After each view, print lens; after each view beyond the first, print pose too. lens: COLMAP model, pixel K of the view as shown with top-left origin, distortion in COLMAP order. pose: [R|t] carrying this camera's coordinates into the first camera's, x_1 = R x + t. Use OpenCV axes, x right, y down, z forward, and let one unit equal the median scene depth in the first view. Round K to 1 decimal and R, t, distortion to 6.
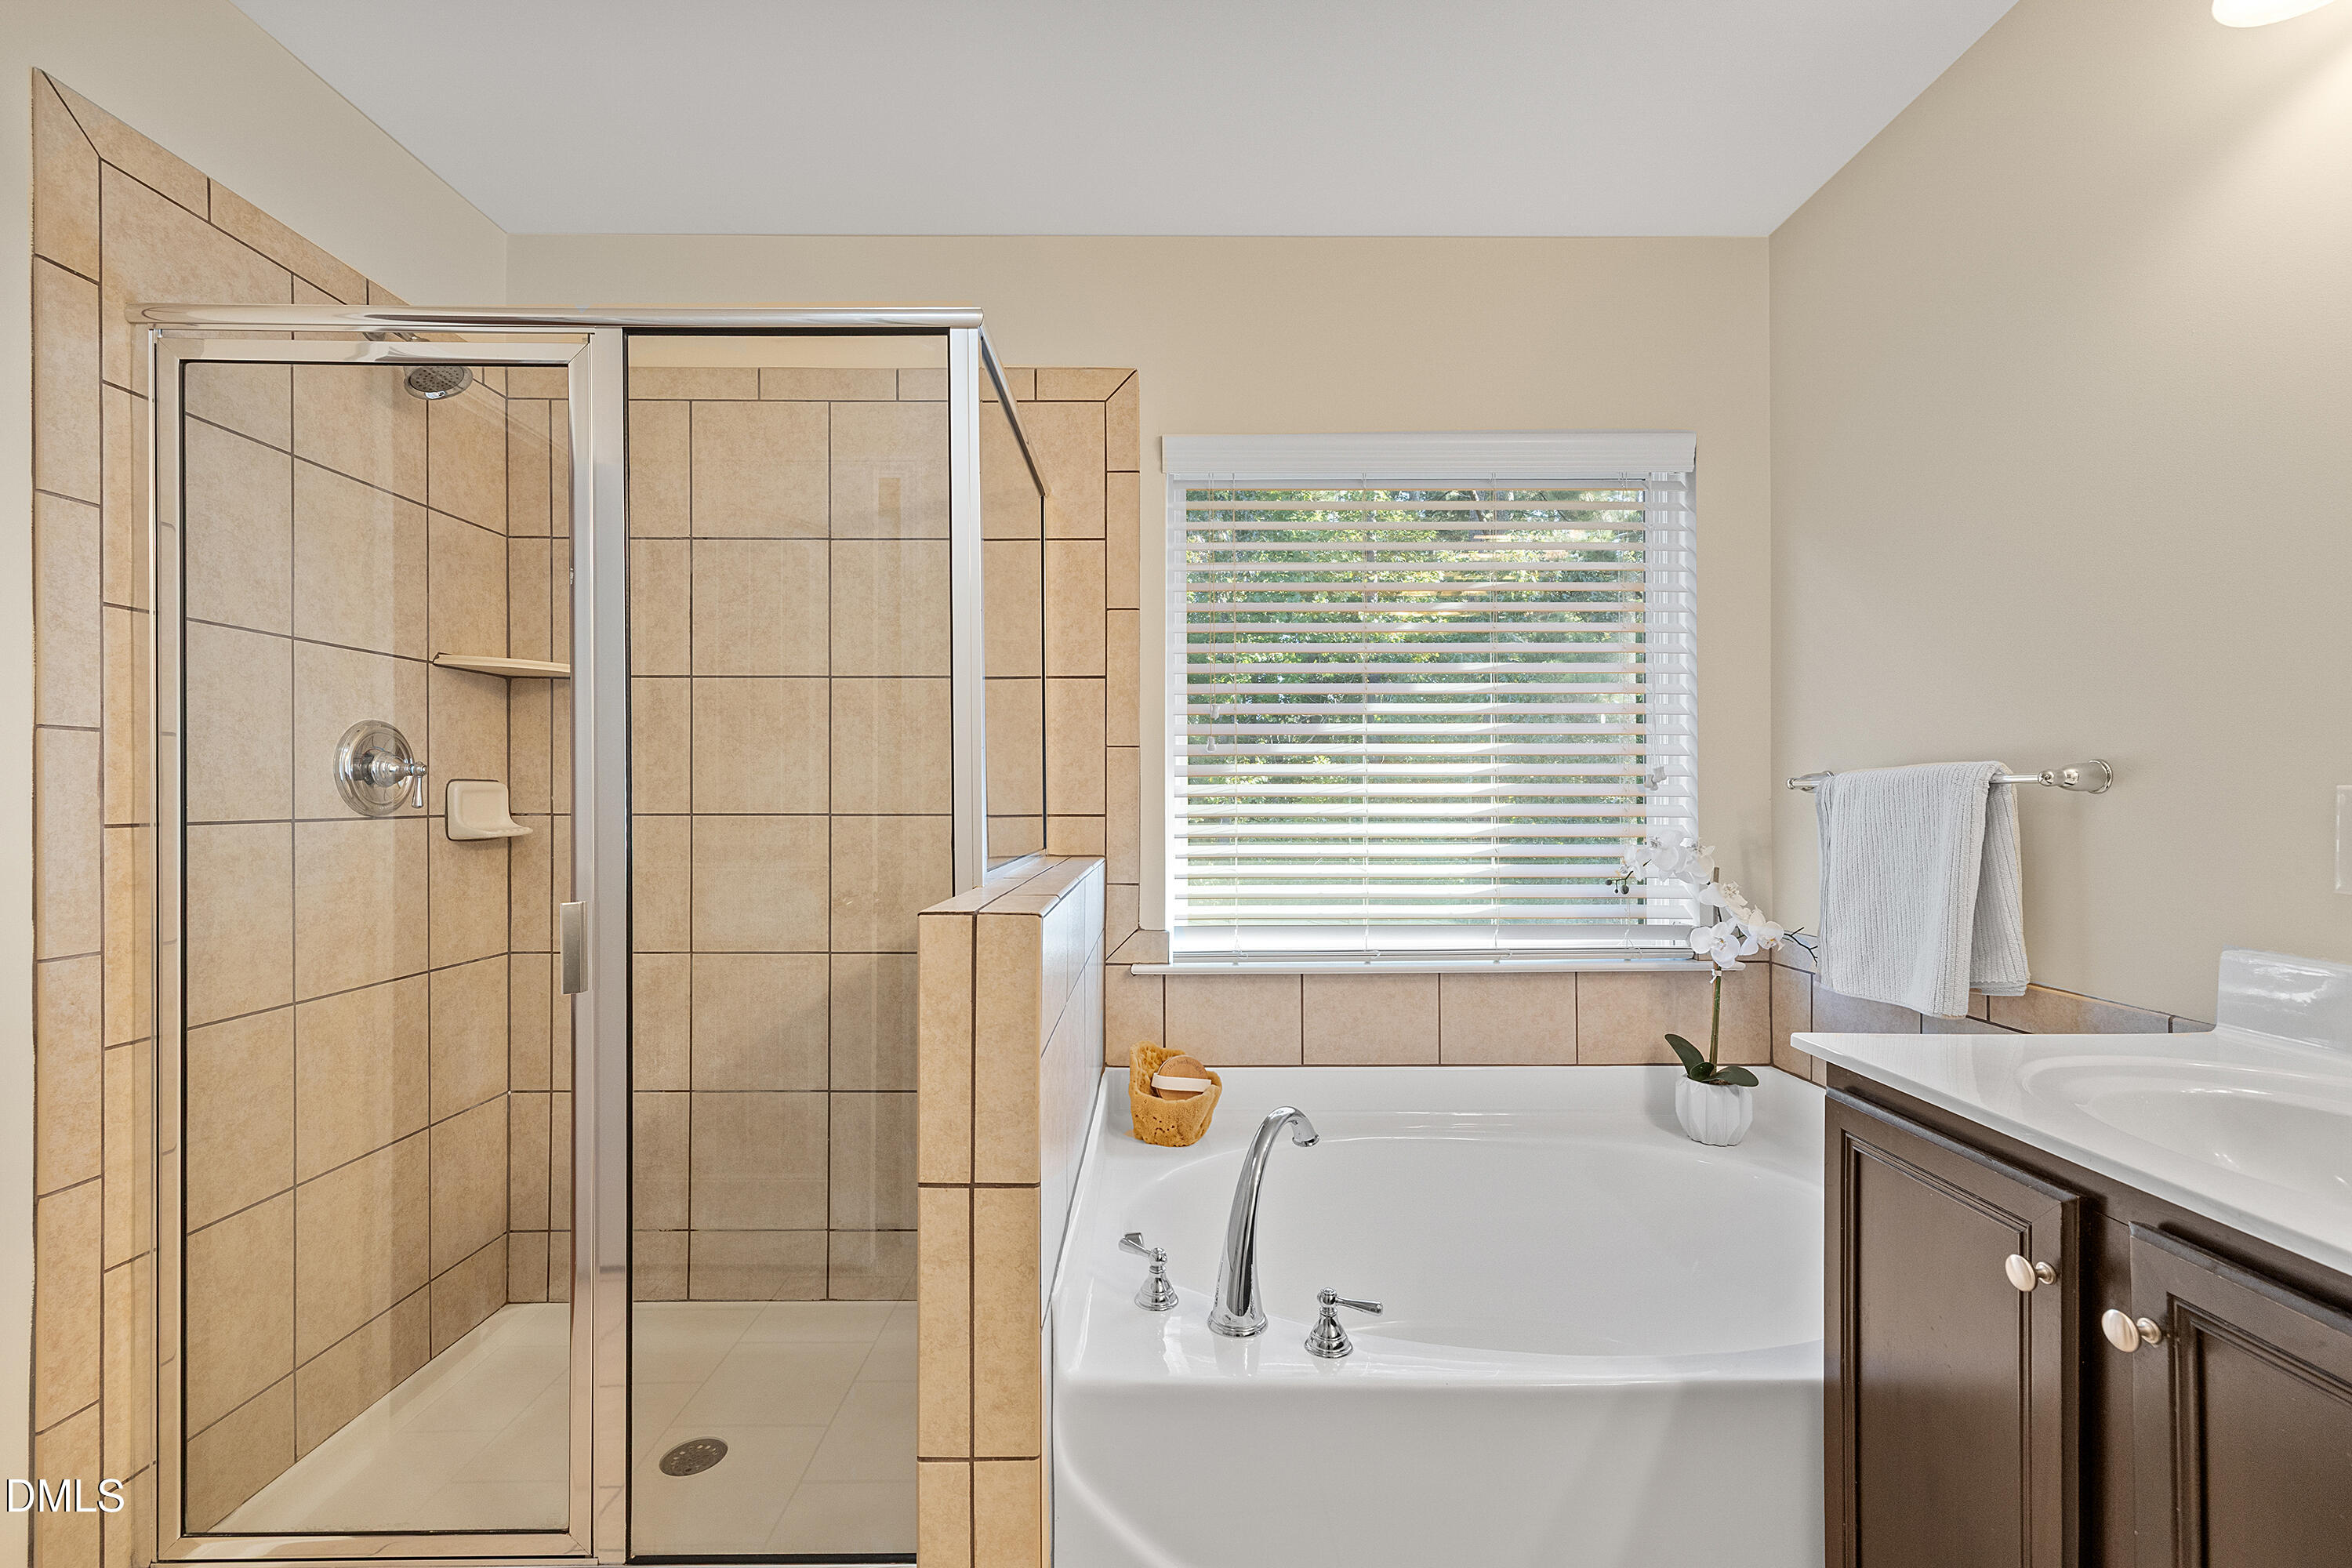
lens RADIAL K [[1010.7, 0, 1172.1], [0, 1010.7, 793.0], [0, 0, 1]] dist [0.008040, -0.000685]
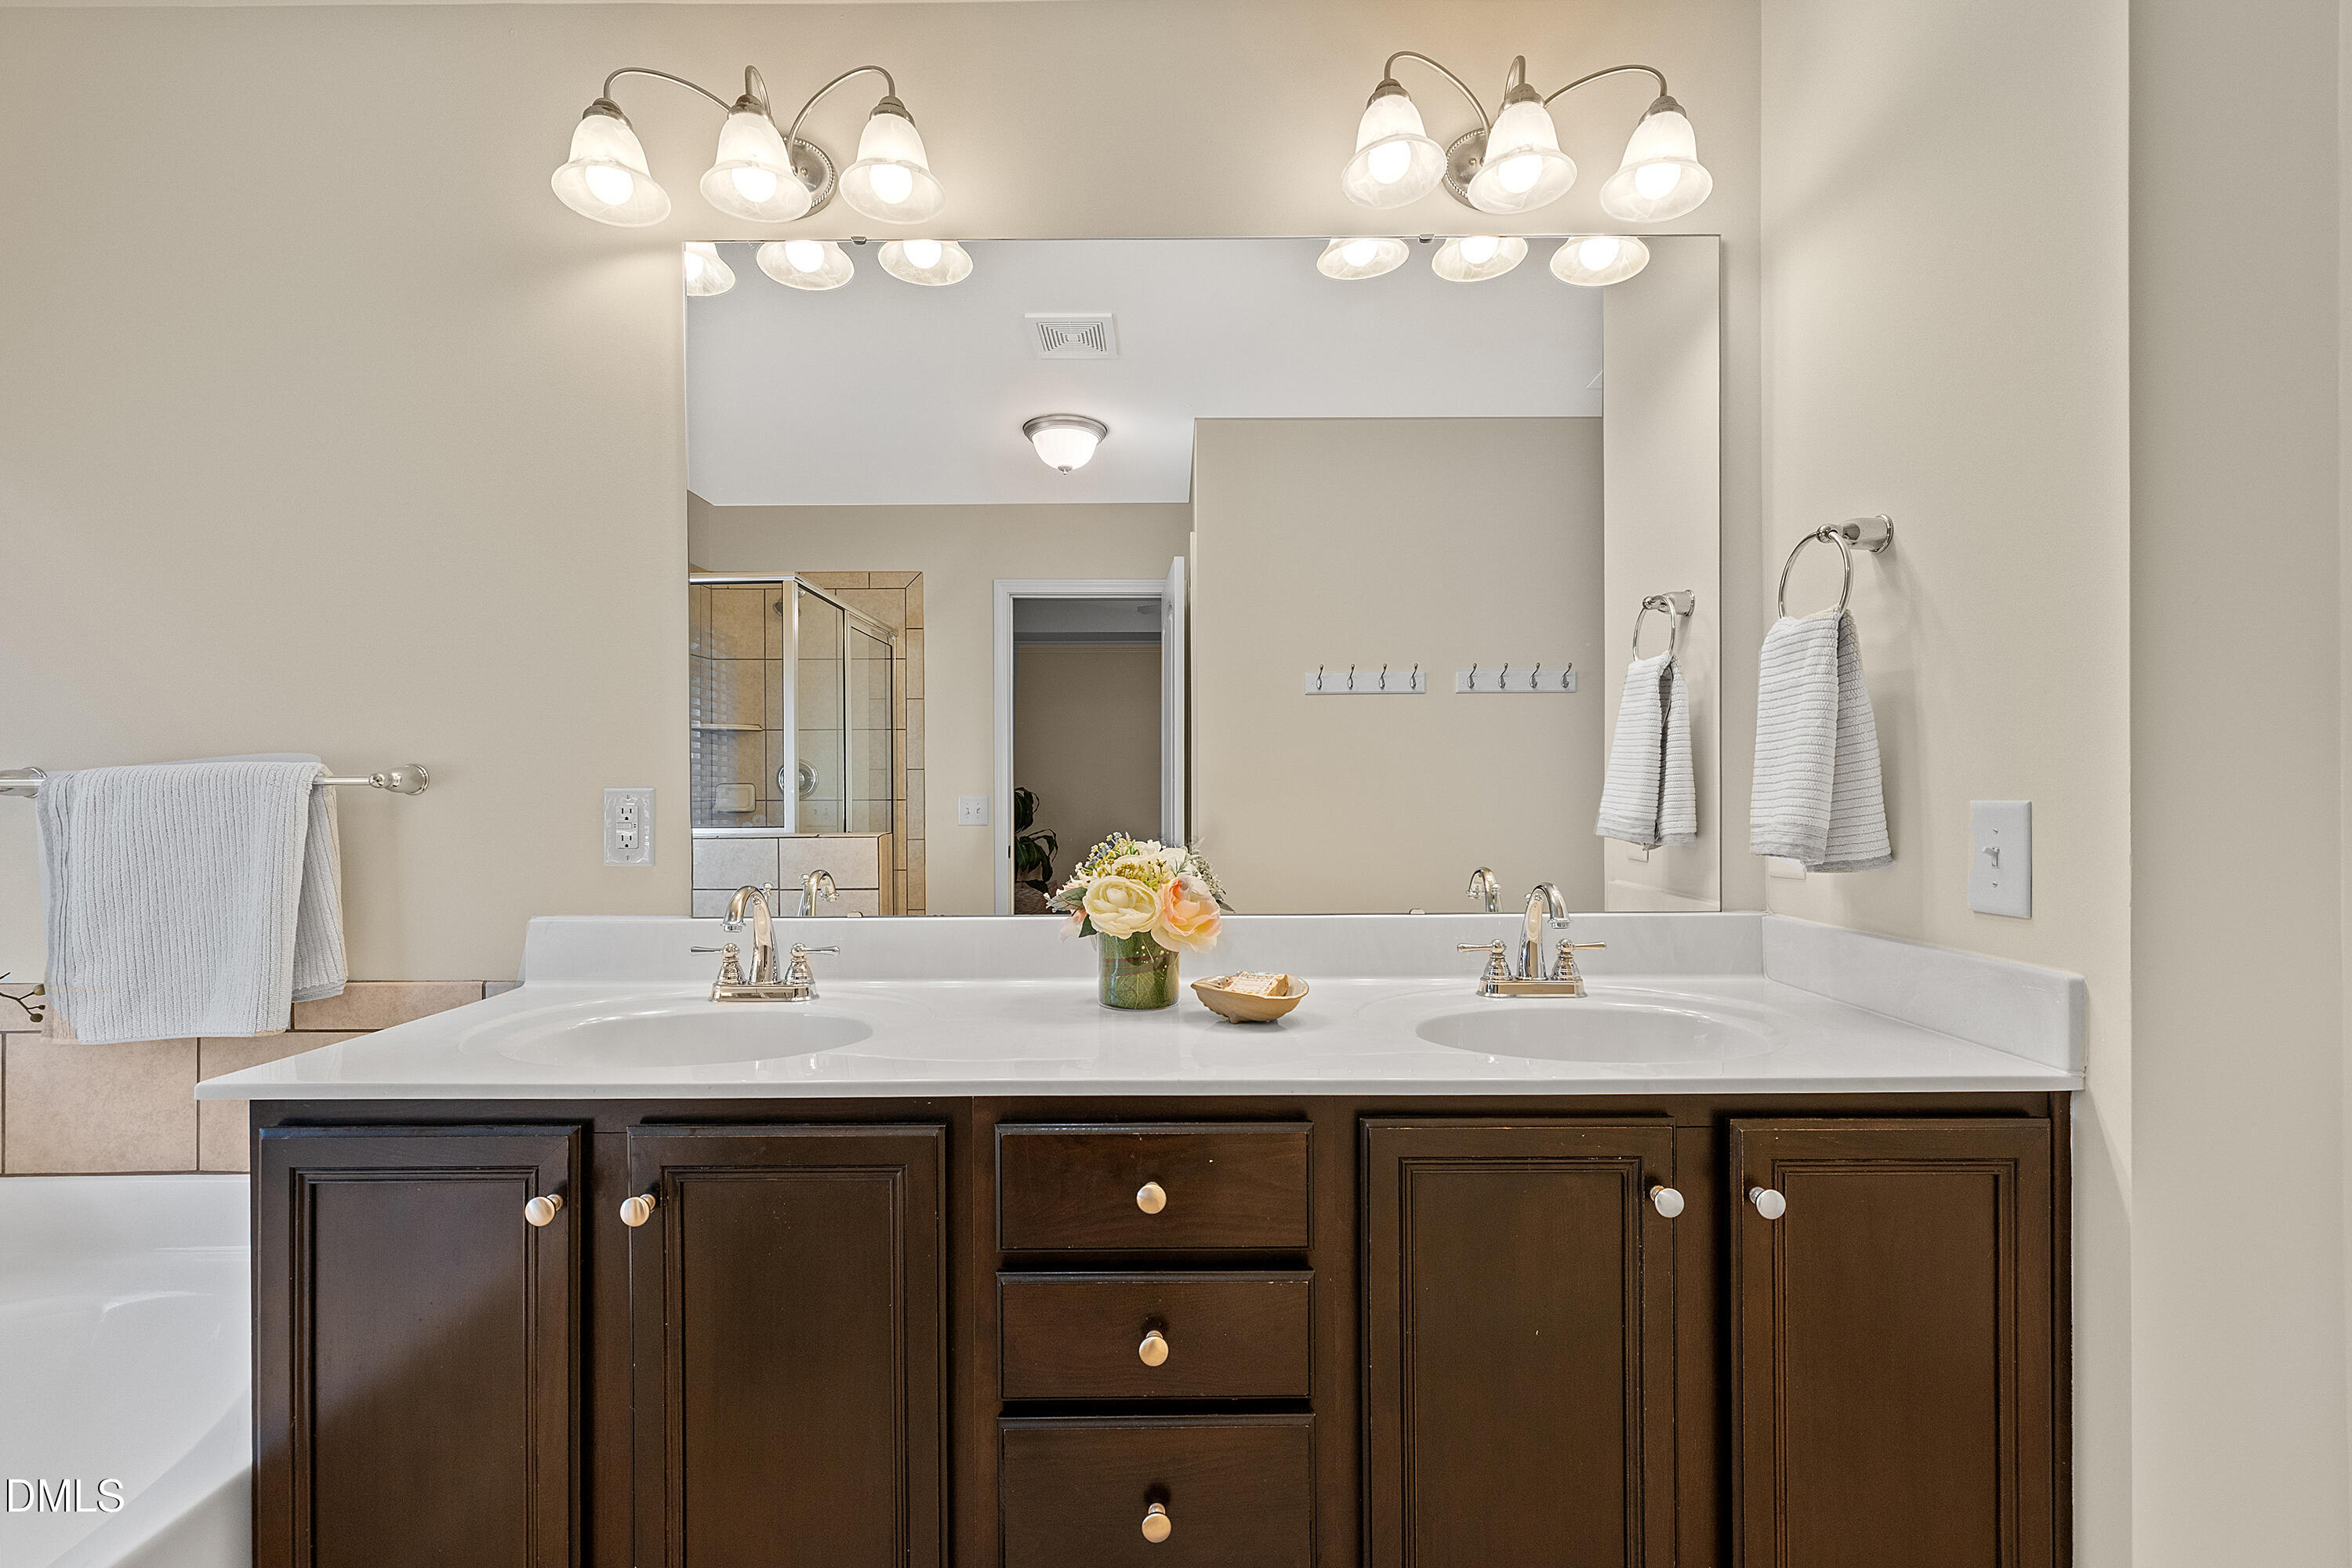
lens RADIAL K [[1010.7, 0, 1184.8], [0, 1010.7, 795.9], [0, 0, 1]] dist [0.008040, -0.000685]
pose [[0.008278, -0.001103, 0.999965, -0.143264], [0.002604, 0.999996, 0.001082, 0.001945], [-0.999962, 0.002595, 0.008281, 0.123444]]
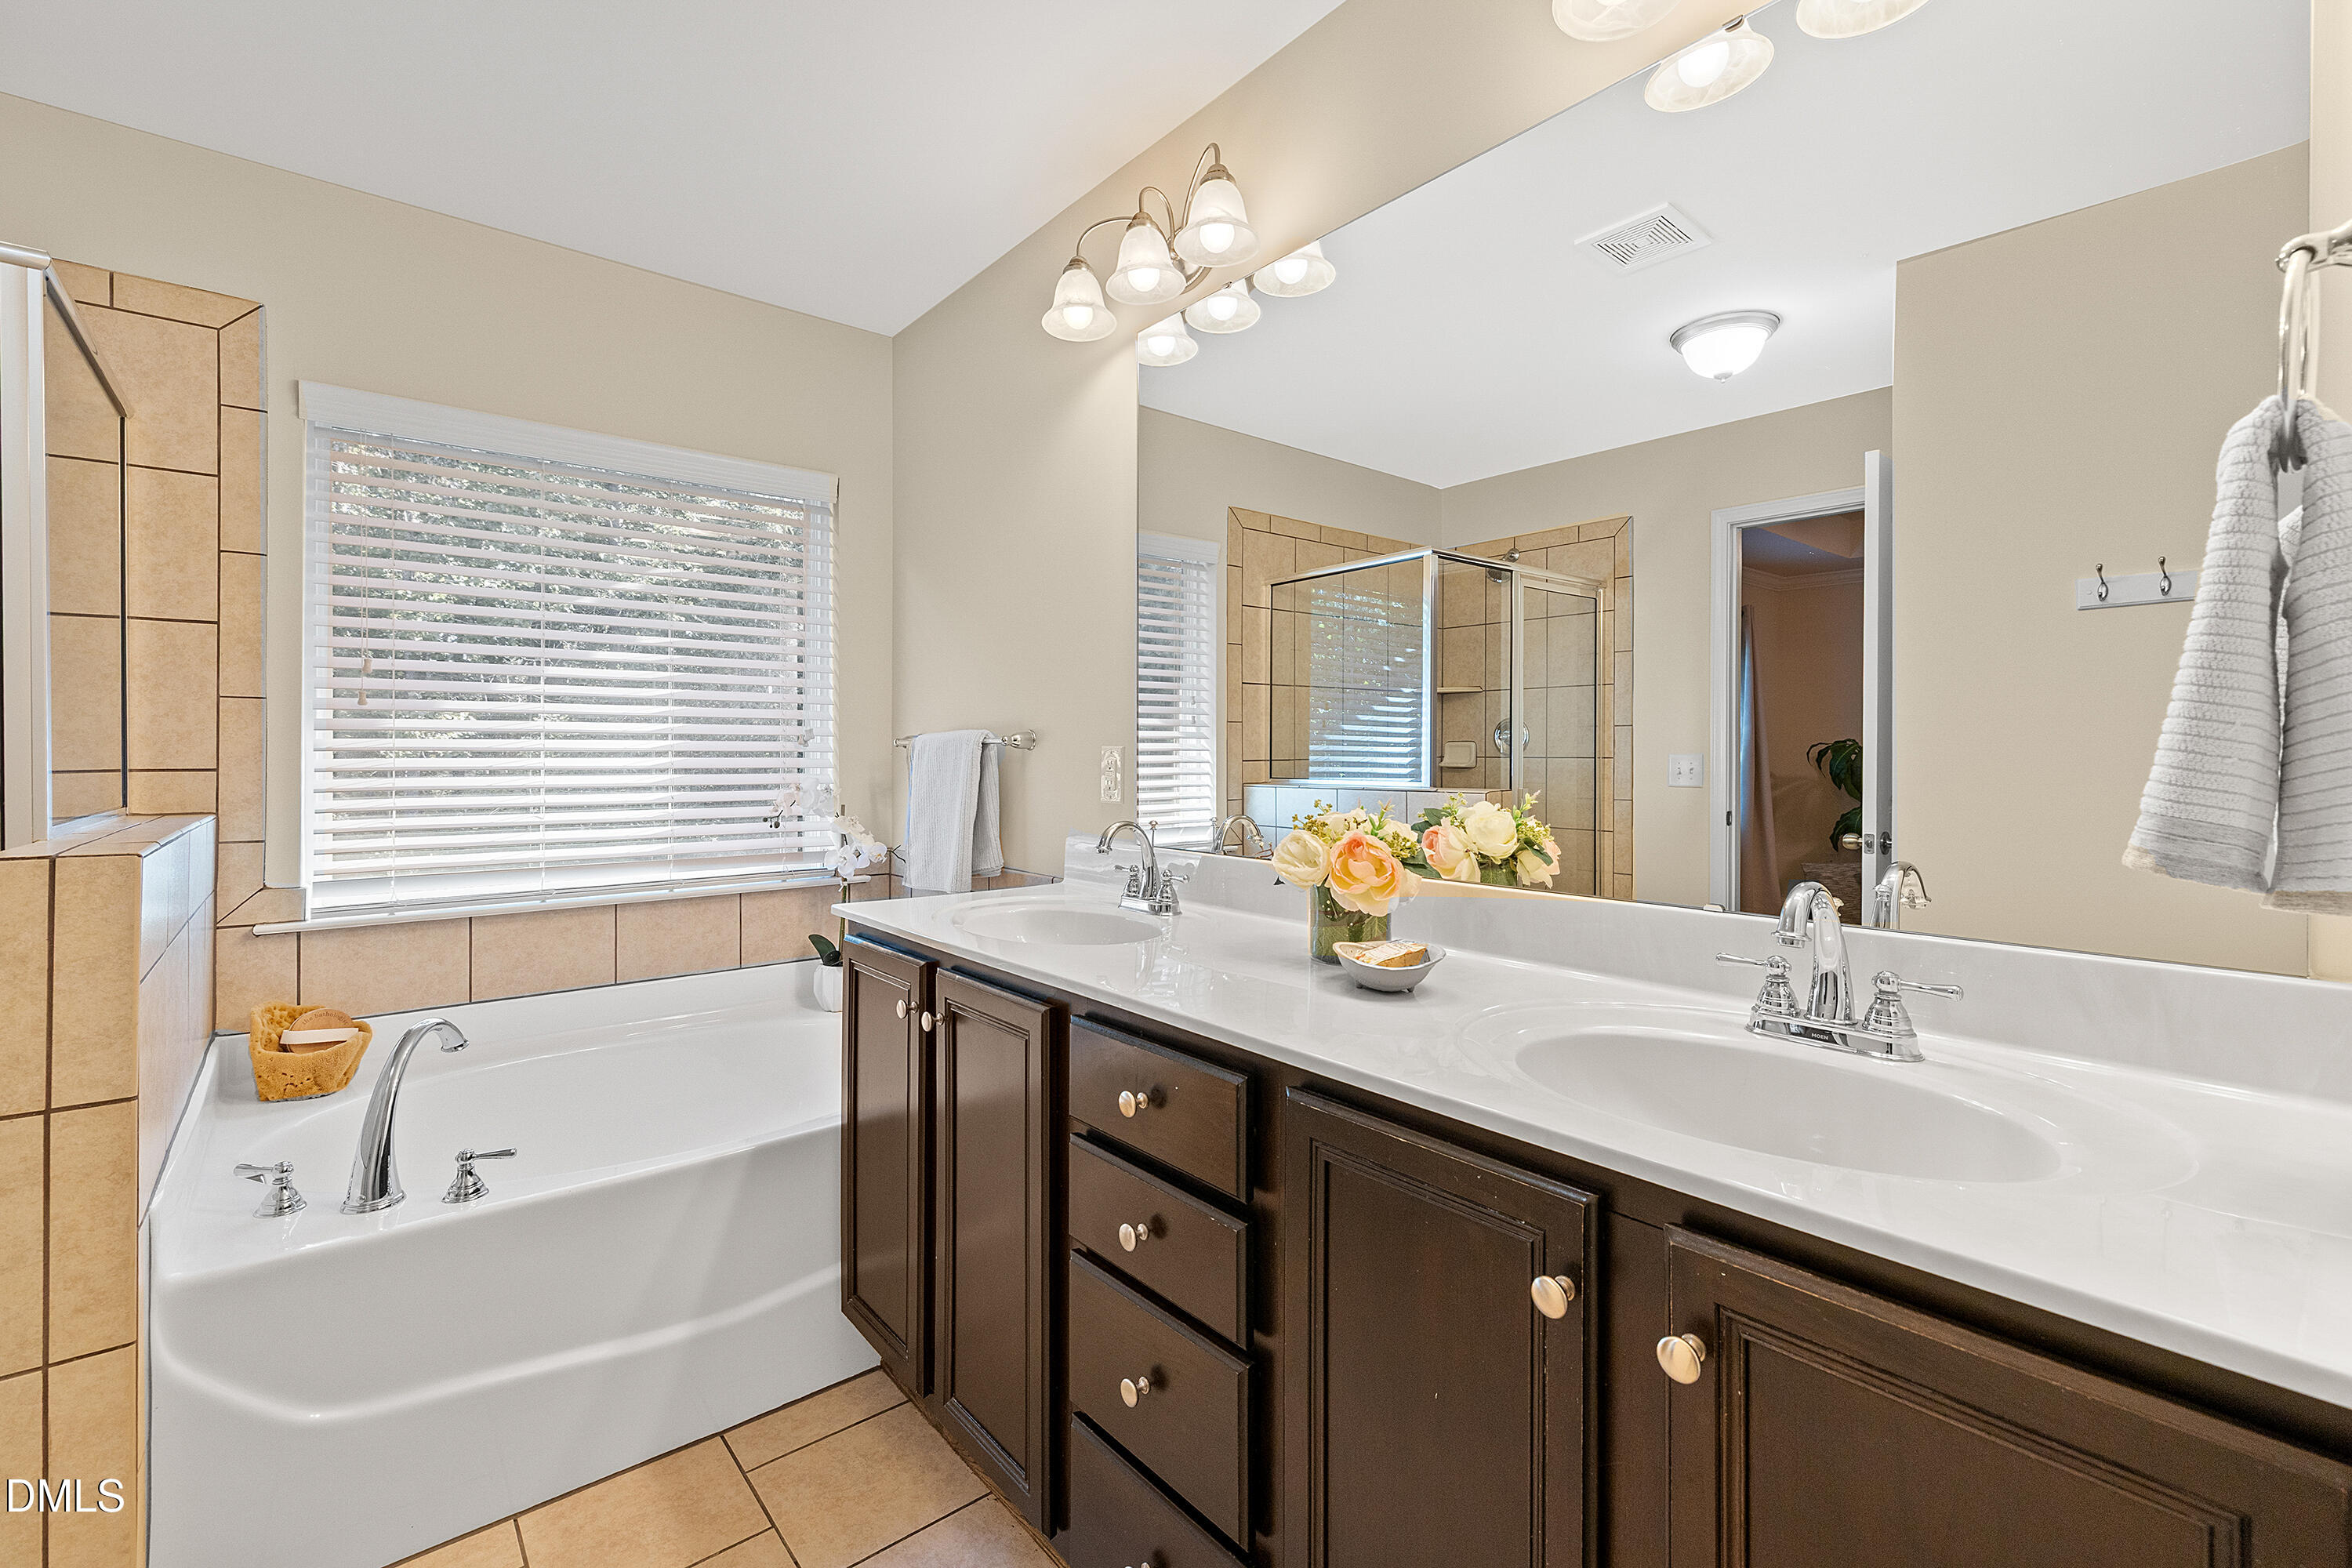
lens RADIAL K [[1010.7, 0, 1164.1], [0, 1010.7, 749.9], [0, 0, 1]] dist [0.008040, -0.000685]
pose [[0.772650, 0.004335, 0.634818, 0.016325], [-0.004154, 0.999990, -0.001772, 0.001558], [-0.634819, -0.001268, 0.772660, -0.339630]]
